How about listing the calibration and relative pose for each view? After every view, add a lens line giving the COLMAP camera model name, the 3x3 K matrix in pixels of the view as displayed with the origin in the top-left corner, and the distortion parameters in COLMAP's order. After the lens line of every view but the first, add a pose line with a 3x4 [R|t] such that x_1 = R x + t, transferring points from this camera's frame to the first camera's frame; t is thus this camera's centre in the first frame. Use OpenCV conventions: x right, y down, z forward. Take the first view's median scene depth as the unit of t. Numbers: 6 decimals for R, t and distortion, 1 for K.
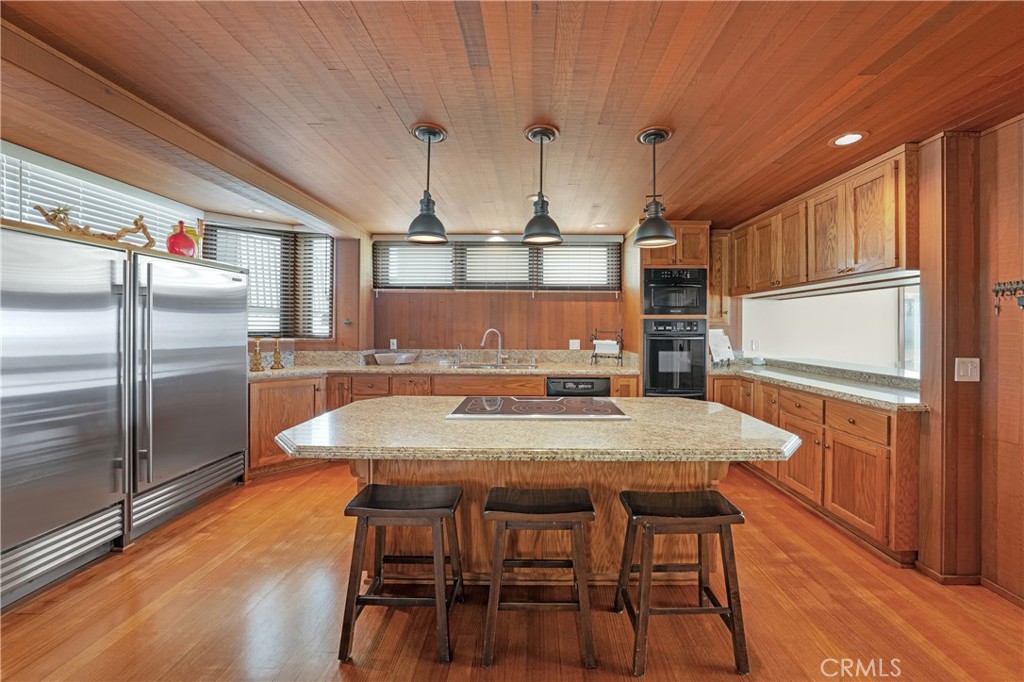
lens RADIAL K [[355.2, 0, 540.2], [0, 355.2, 327.6], [0, 0, 1]] dist [-0.009743, 0.000388]
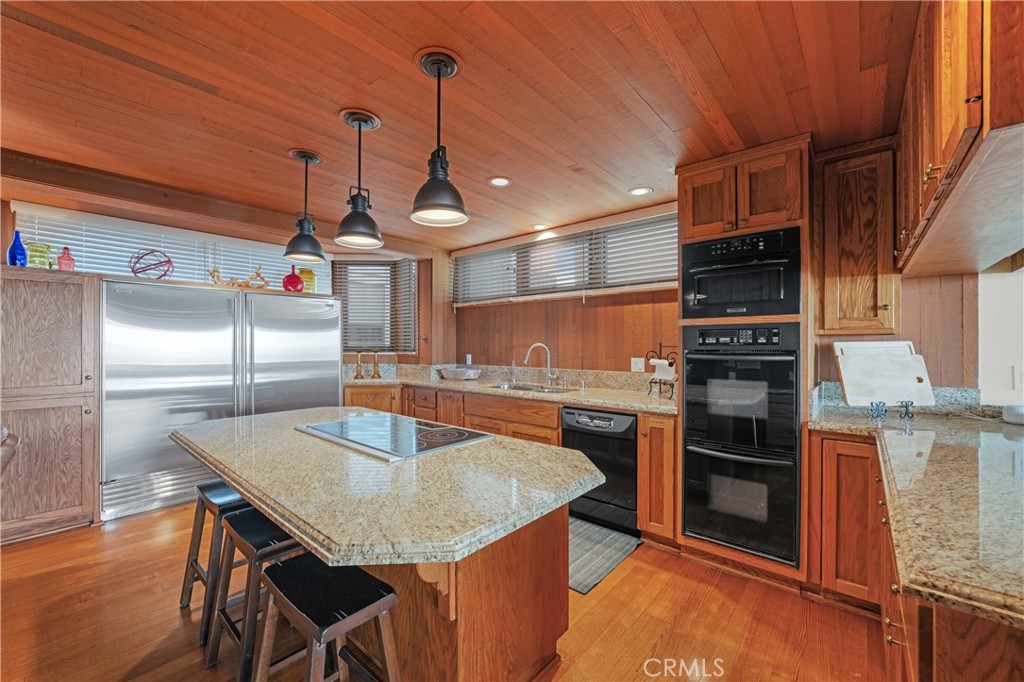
lens RADIAL K [[408.7, 0, 514.6], [0, 408.7, 343.9], [0, 0, 1]] dist [-0.006869, -0.000904]
pose [[0.768170, -0.004238, -0.640232, 0.456614], [0.002962, 0.999991, -0.003065, 0.007856], [0.640239, 0.000458, 0.768176, 0.227395]]
